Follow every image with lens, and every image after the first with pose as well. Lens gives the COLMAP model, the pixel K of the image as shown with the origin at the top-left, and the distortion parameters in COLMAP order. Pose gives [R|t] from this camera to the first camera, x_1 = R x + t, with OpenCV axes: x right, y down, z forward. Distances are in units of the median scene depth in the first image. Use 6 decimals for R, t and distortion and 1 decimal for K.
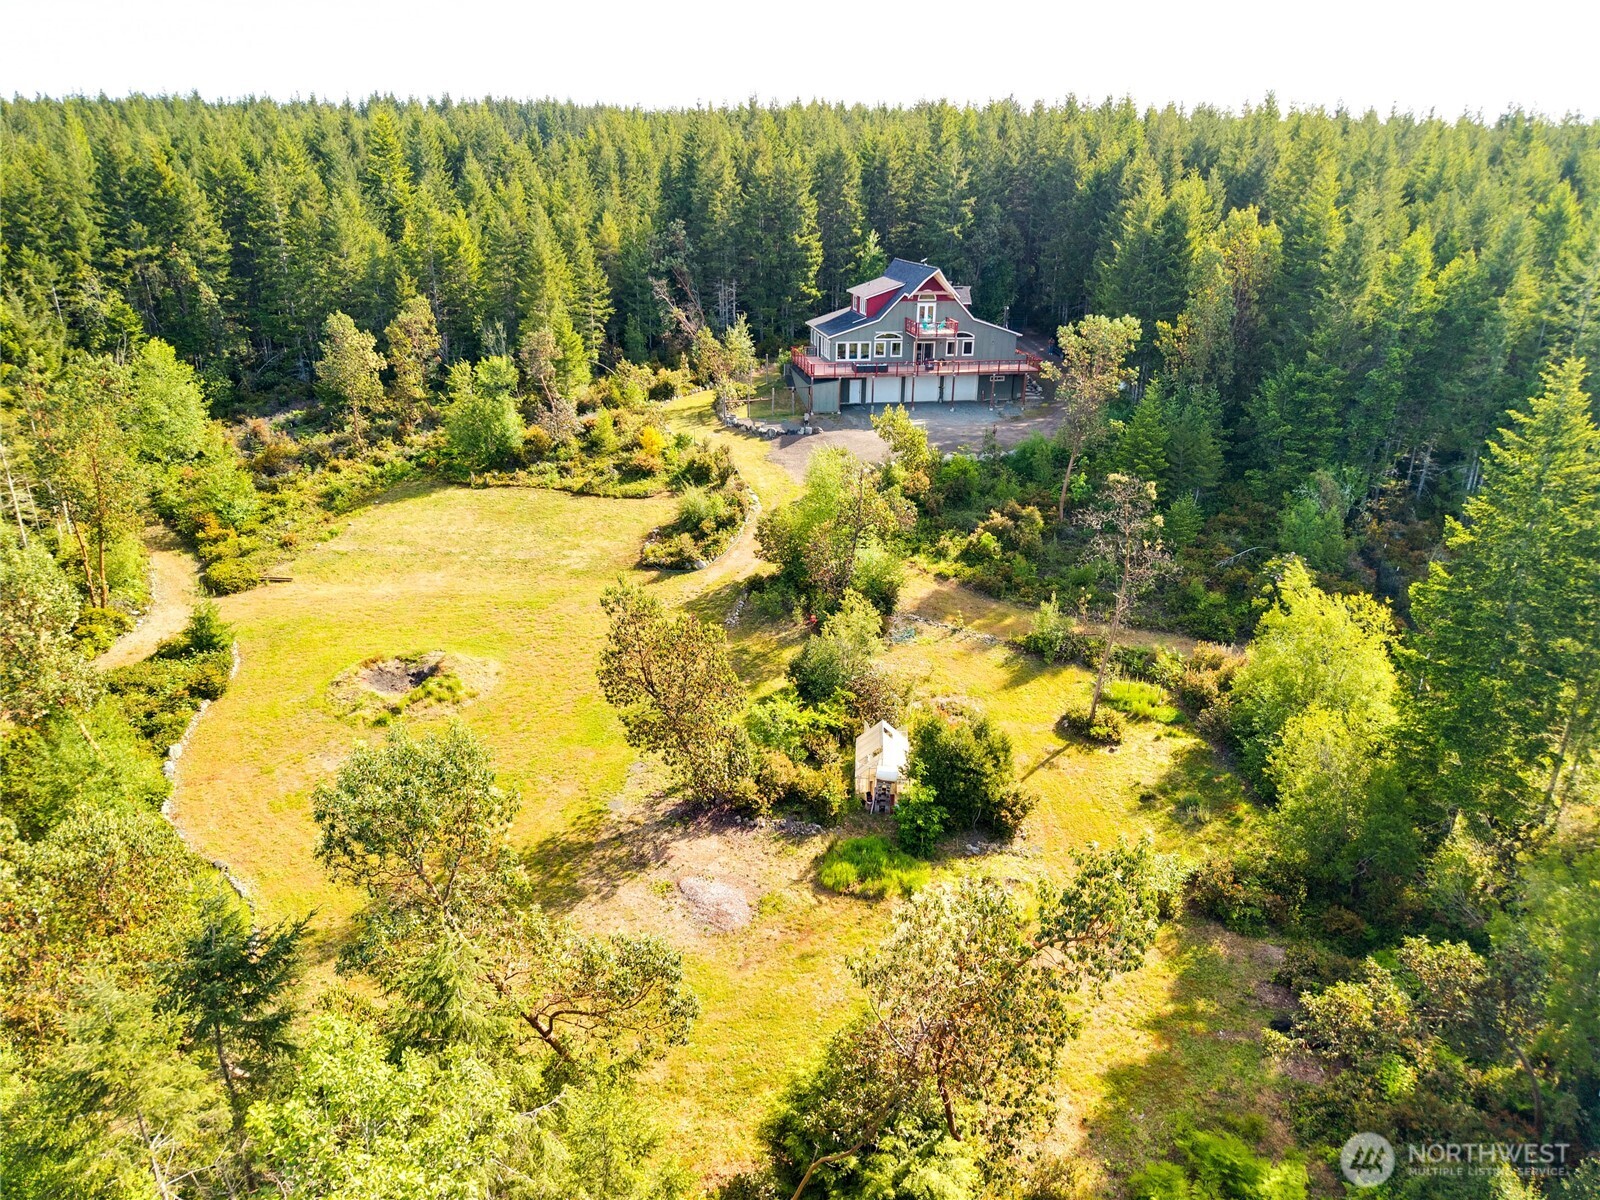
lens RADIAL K [[1069.0, 0, 800.0], [0, 1069.0, 600.0], [0, 0, 1]] dist [-0.005234, -0.004623]
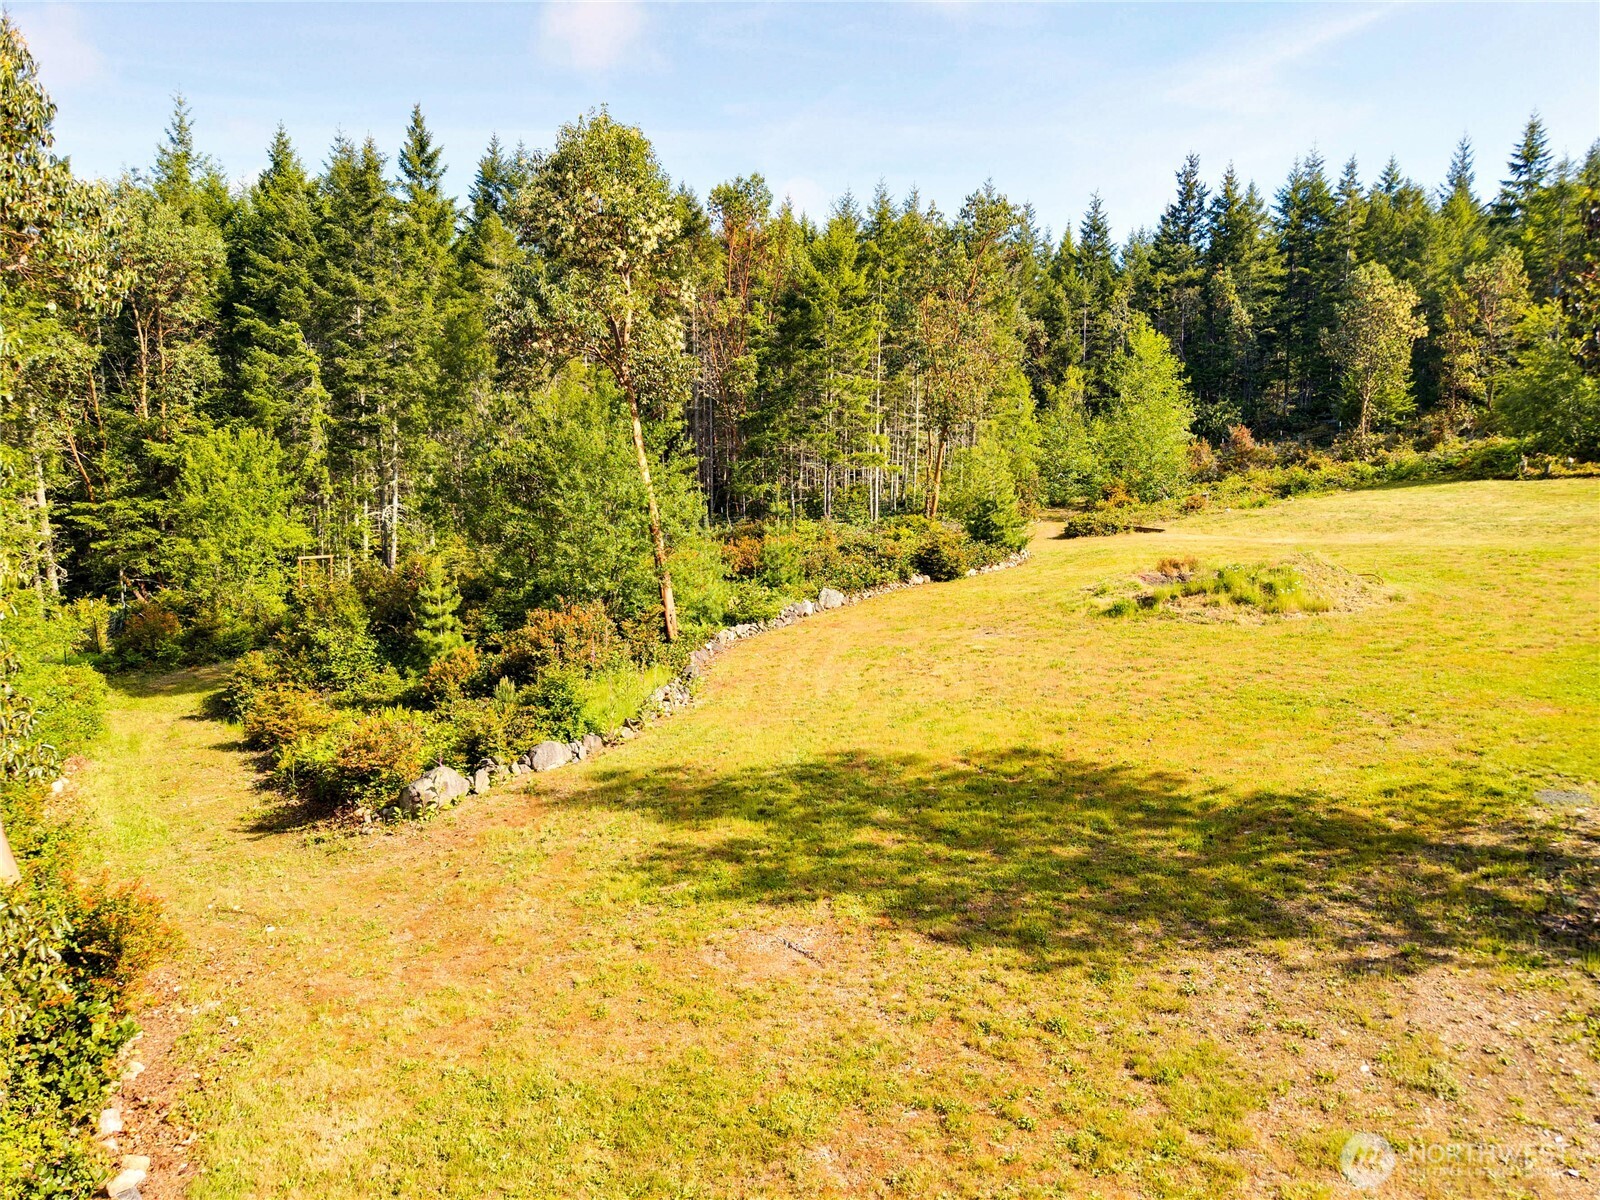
lens RADIAL K [[1069.0, 0, 800.0], [0, 1069.0, 600.0], [0, 0, 1]] dist [-0.005234, -0.004623]
pose [[0.545687, 0.077798, -0.834370, -0.022969], [-0.290070, 0.951664, -0.100975, 0.112620], [0.786184, 0.297126, 0.541878, 0.329954]]
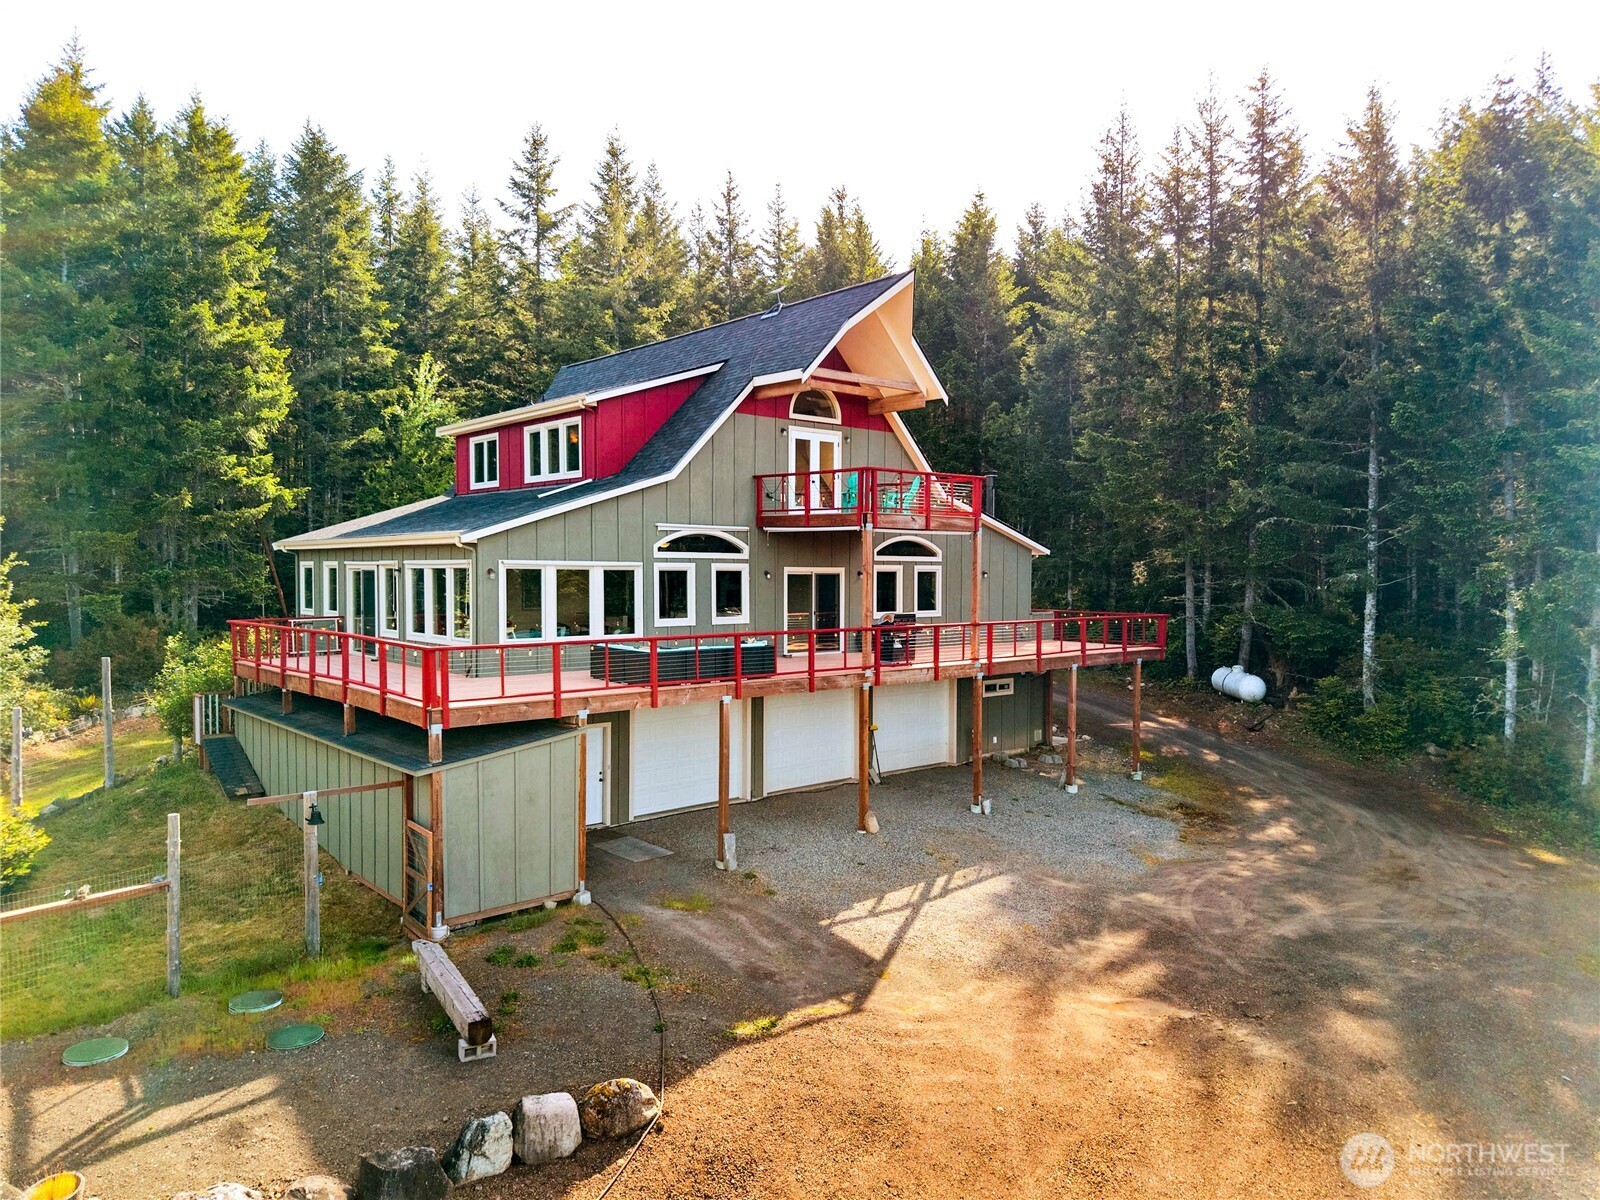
lens RADIAL K [[1069.0, 0, 800.0], [0, 1069.0, 600.0], [0, 0, 1]] dist [-0.005234, -0.004623]
pose [[0.842498, -0.020901, 0.538293, -0.030781], [0.195438, 0.943026, -0.269271, -0.164970], [-0.501996, 0.332063, 0.798582, 0.800510]]
